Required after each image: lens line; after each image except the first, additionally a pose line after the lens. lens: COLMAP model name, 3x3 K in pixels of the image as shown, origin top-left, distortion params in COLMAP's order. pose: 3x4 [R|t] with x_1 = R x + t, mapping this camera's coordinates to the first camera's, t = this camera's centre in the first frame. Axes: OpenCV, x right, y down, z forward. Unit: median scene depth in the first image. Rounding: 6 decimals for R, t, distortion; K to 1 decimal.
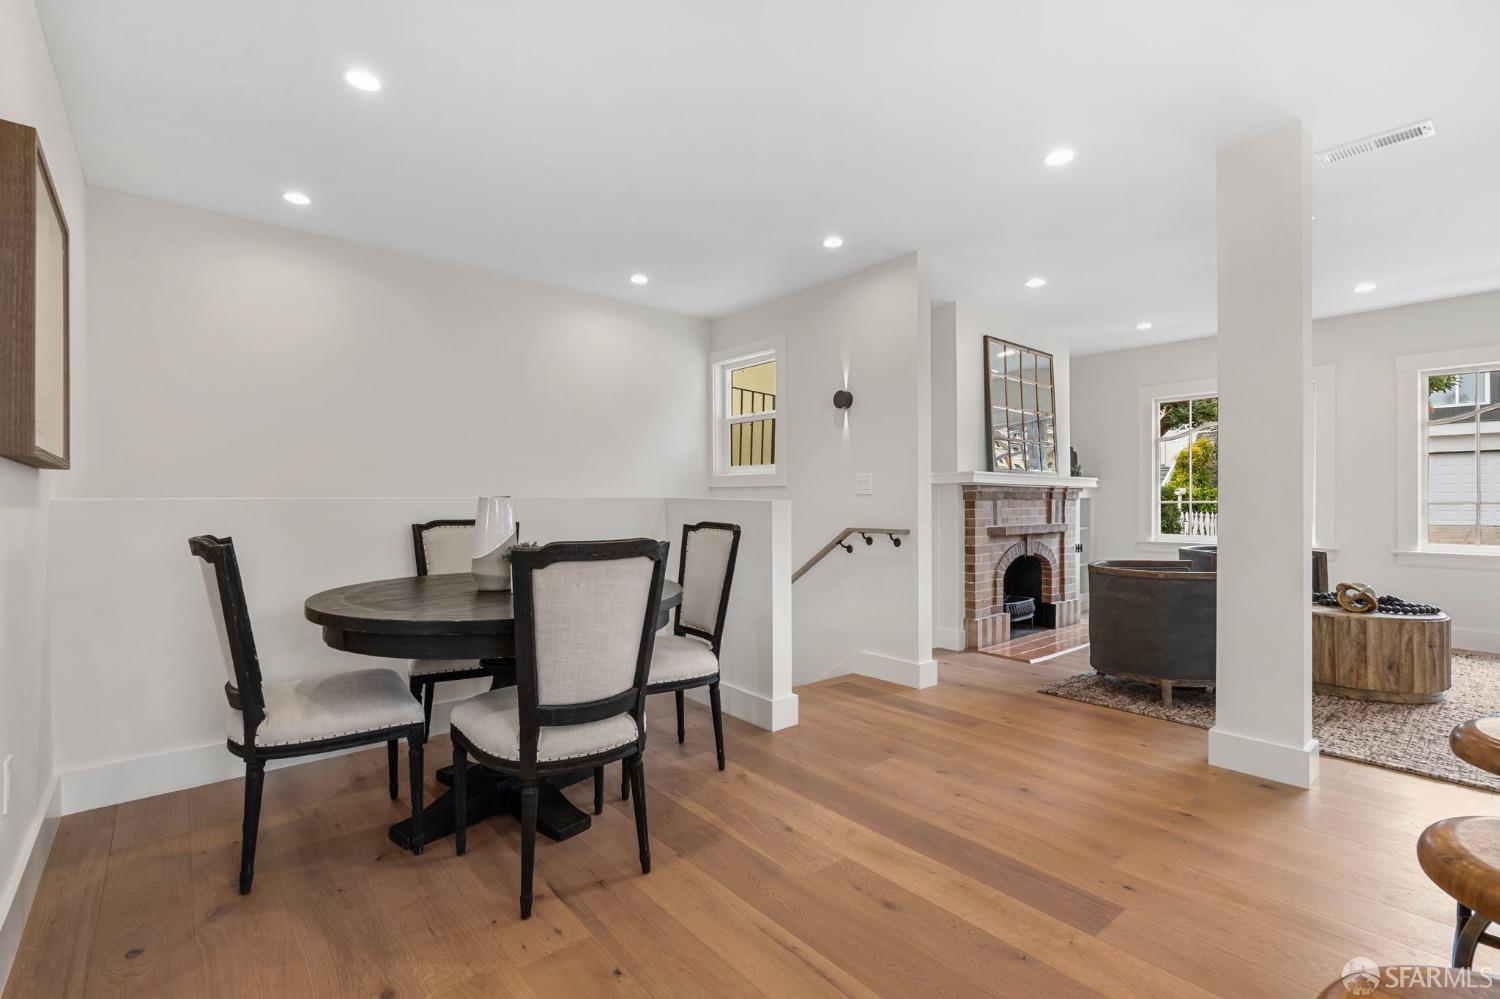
lens RADIAL K [[675.9, 0, 713.9], [0, 675.9, 506.0], [0, 0, 1]] dist [0.003069, 0.000157]
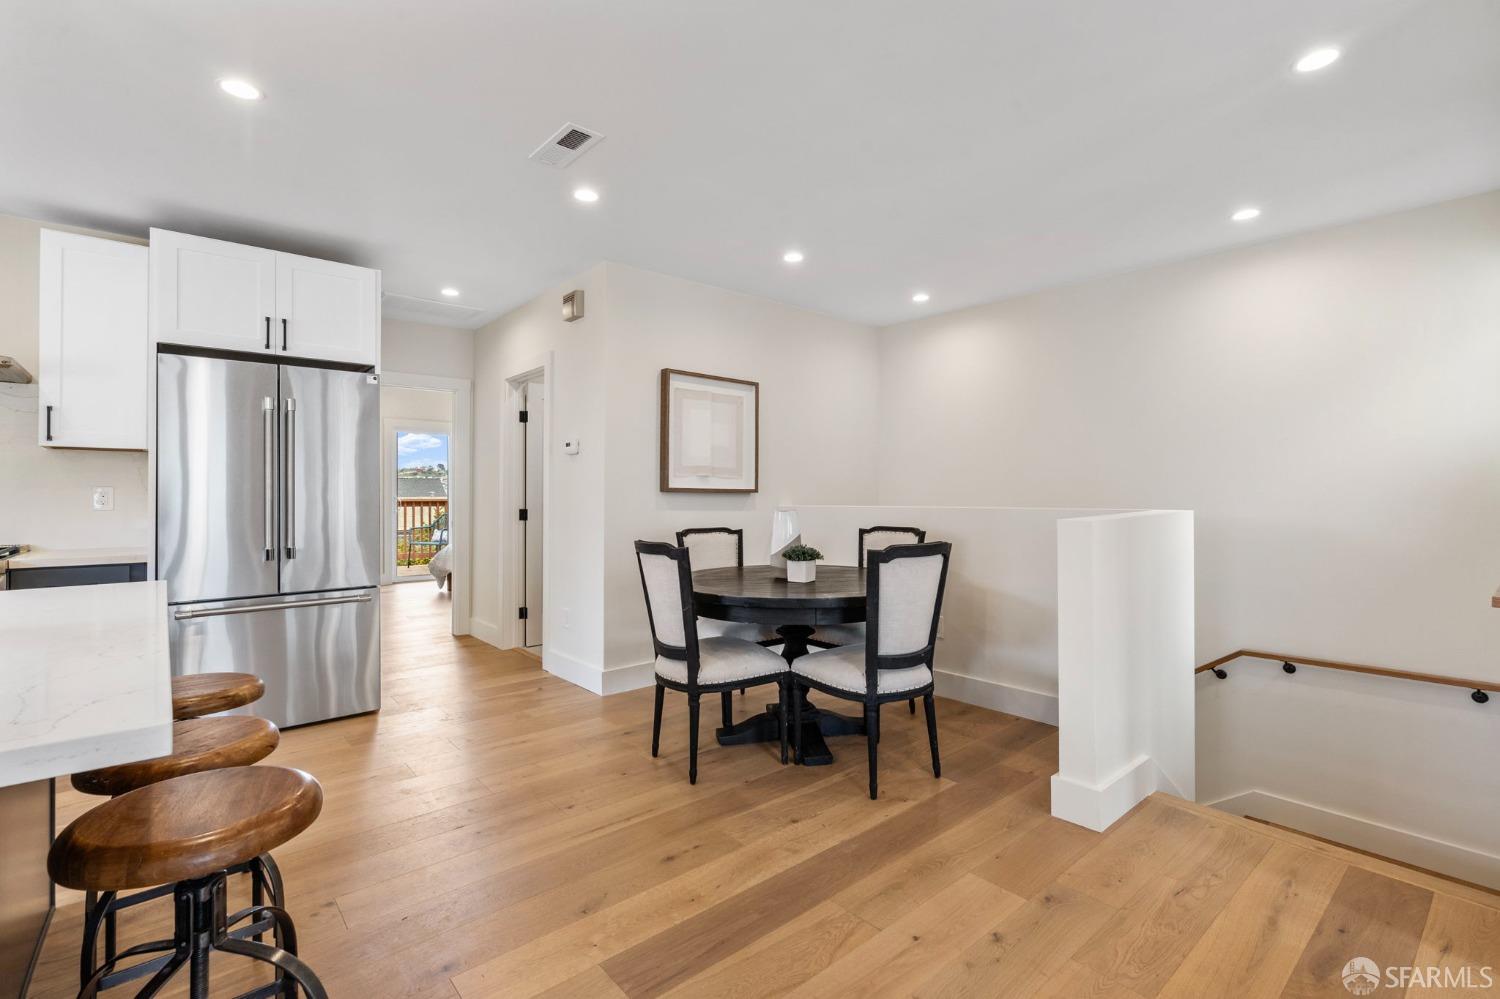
lens RADIAL K [[675.9, 0, 729.1], [0, 675.9, 493.7], [0, 0, 1]] dist [0.003069, 0.000157]
pose [[0.006690, -0.001863, -0.999976, 1.002570], [0.004205, 0.999989, -0.001835, -0.023866], [0.999969, -0.004193, 0.006698, 0.772576]]
